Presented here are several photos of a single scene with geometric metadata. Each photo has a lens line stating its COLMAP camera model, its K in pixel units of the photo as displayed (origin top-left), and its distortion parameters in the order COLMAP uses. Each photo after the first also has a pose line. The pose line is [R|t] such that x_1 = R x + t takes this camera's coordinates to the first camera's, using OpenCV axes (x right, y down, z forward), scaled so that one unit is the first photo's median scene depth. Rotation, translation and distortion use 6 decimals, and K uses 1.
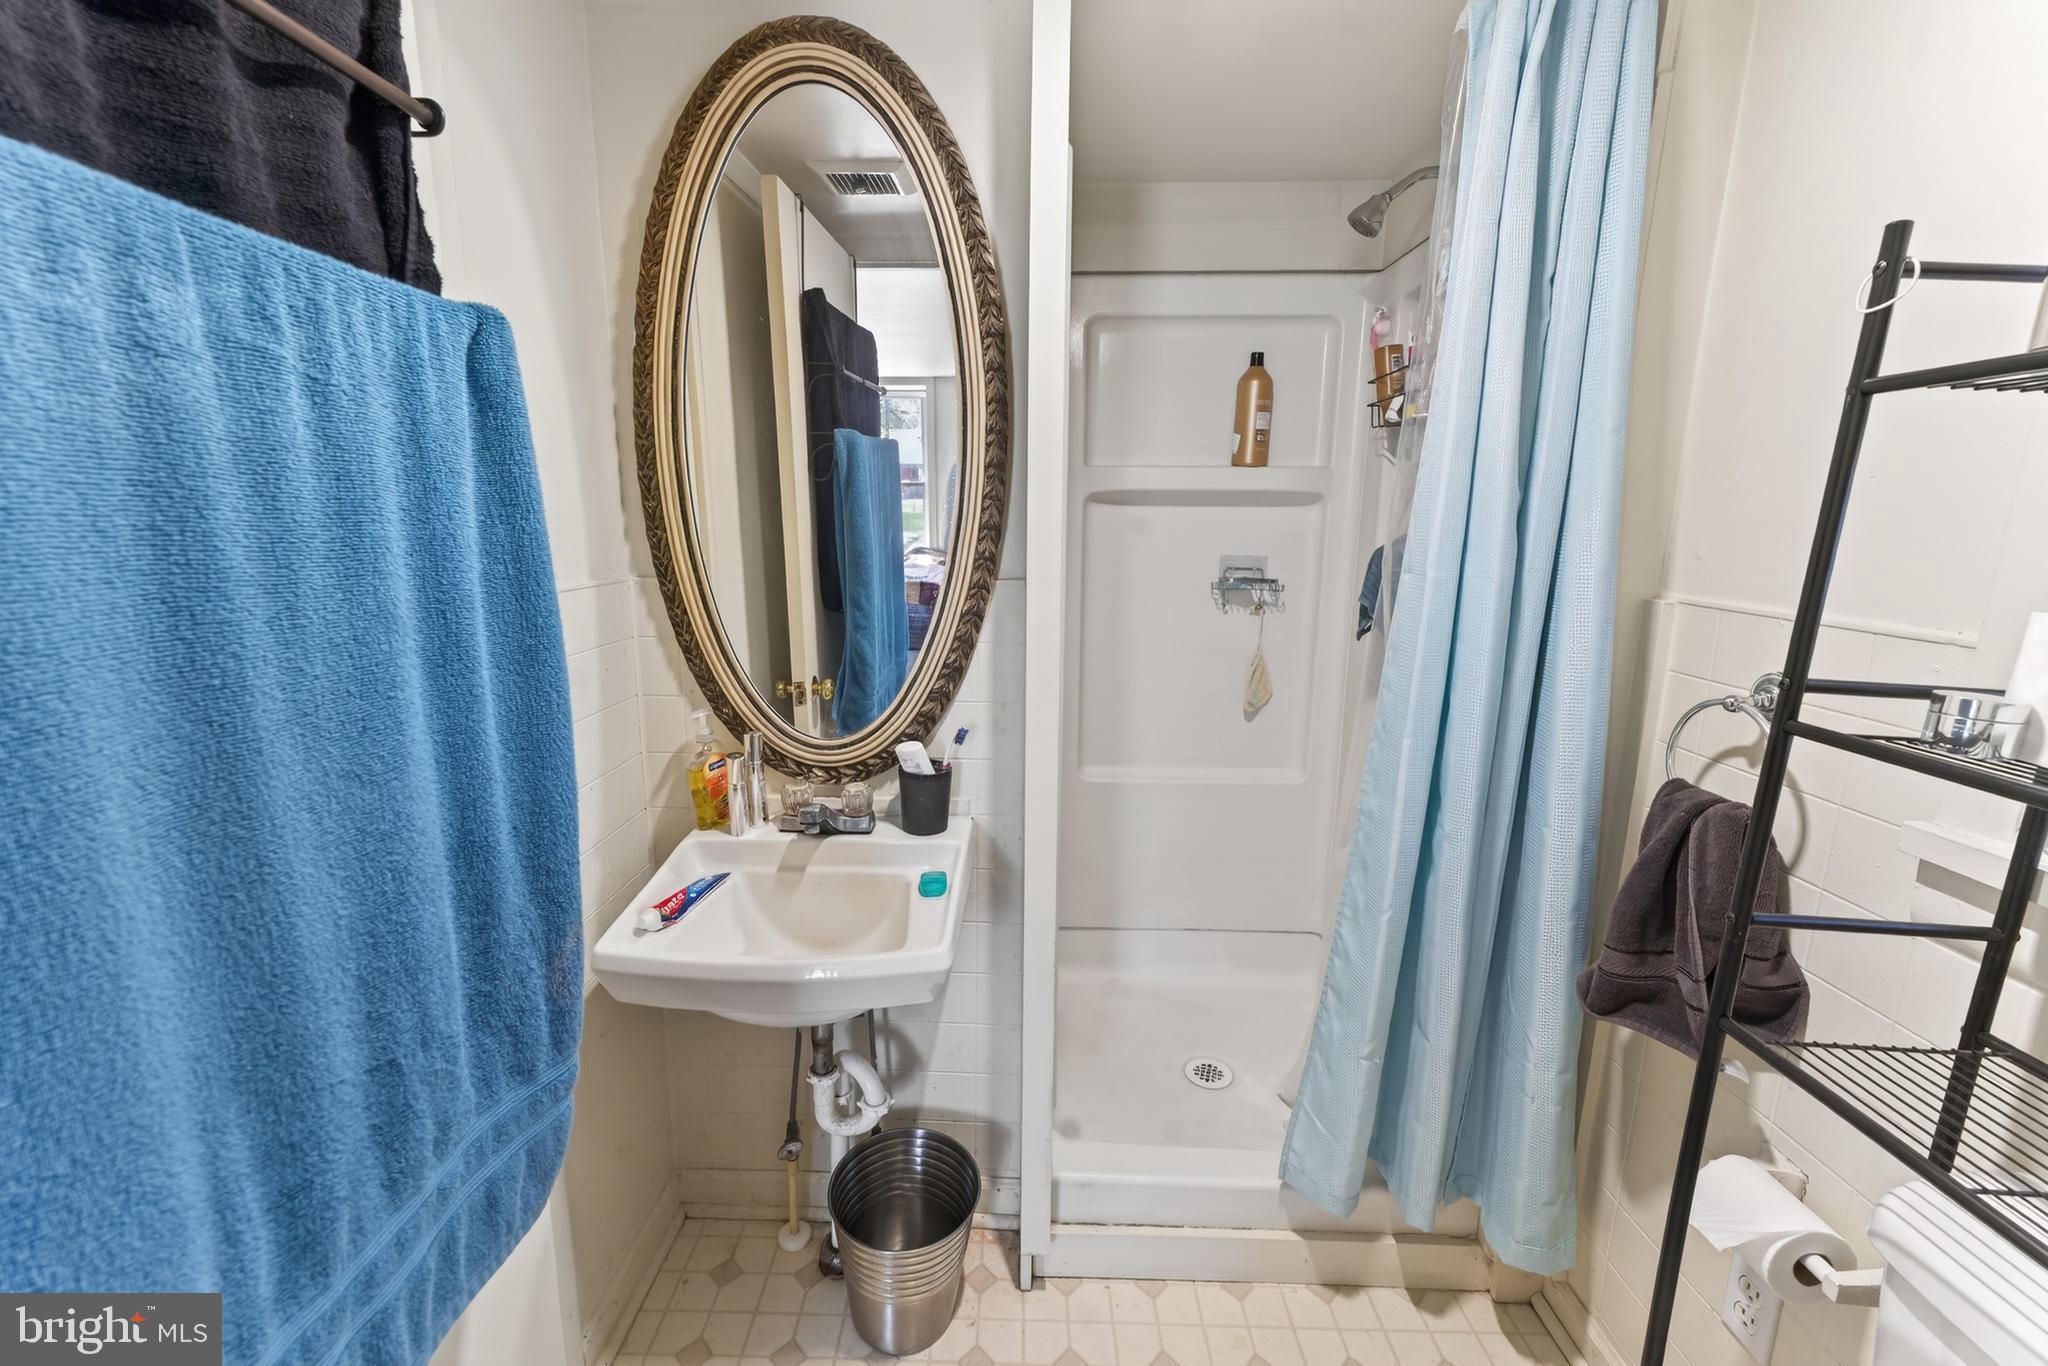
lens RADIAL K [[853.3, 0, 1010.6], [0, 853.3, 685.2], [0, 0, 1]] dist [0.005288, -0.000868]
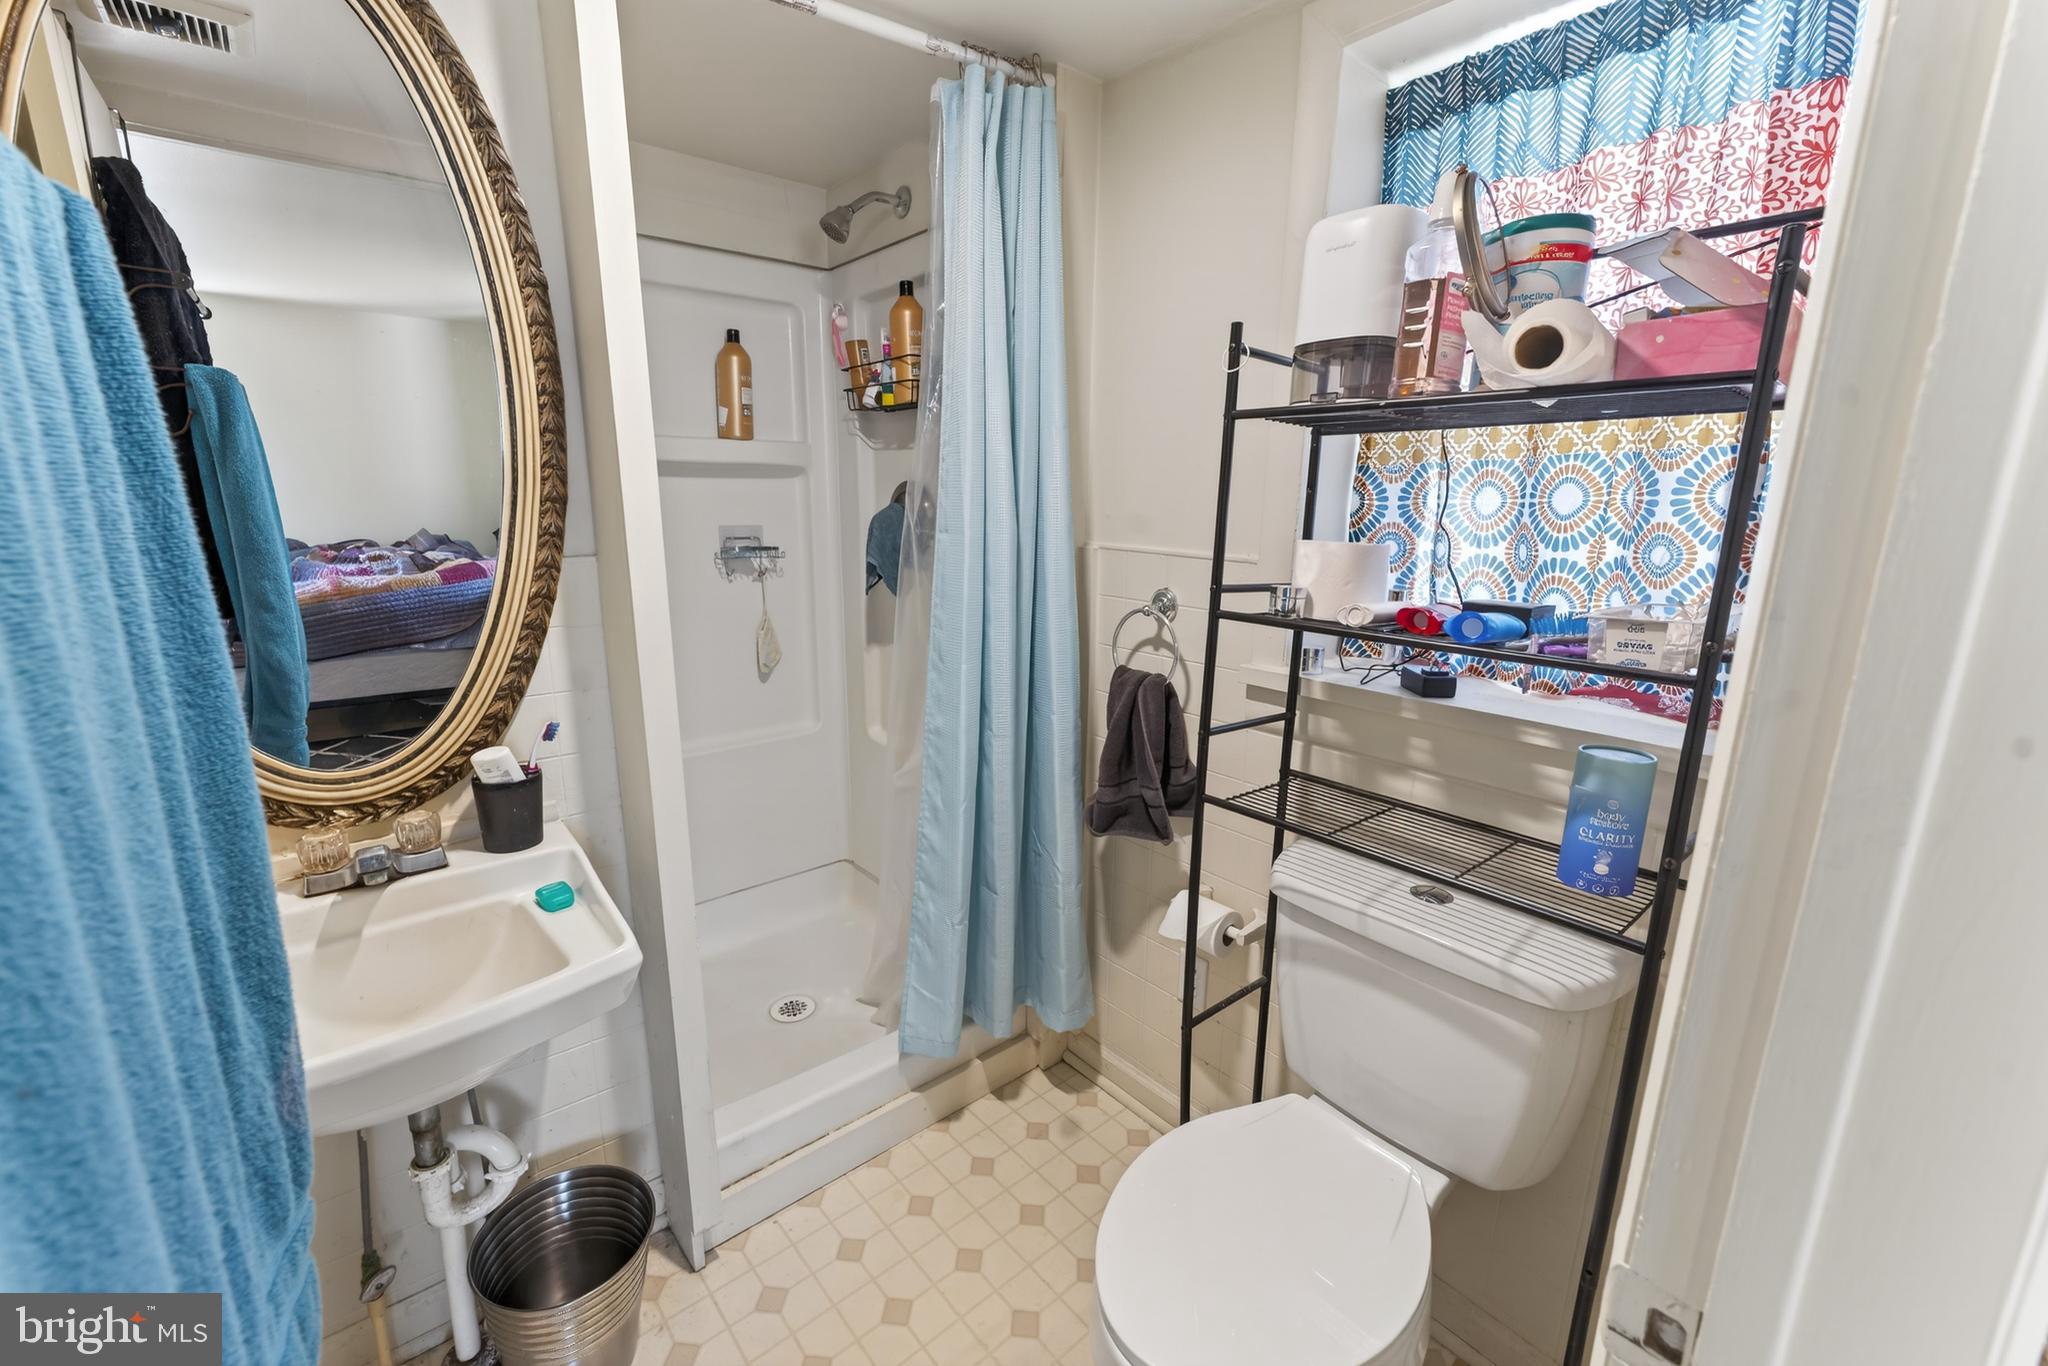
lens RADIAL K [[853.3, 0, 1016.4], [0, 853.3, 686.2], [0, 0, 1]] dist [0.005288, -0.000868]
pose [[0.743454, -0.149229, 0.651925, -0.272877], [0.126878, 0.988557, 0.081594, 0.000527], [-0.656641, 0.022053, 0.753881, -0.007615]]
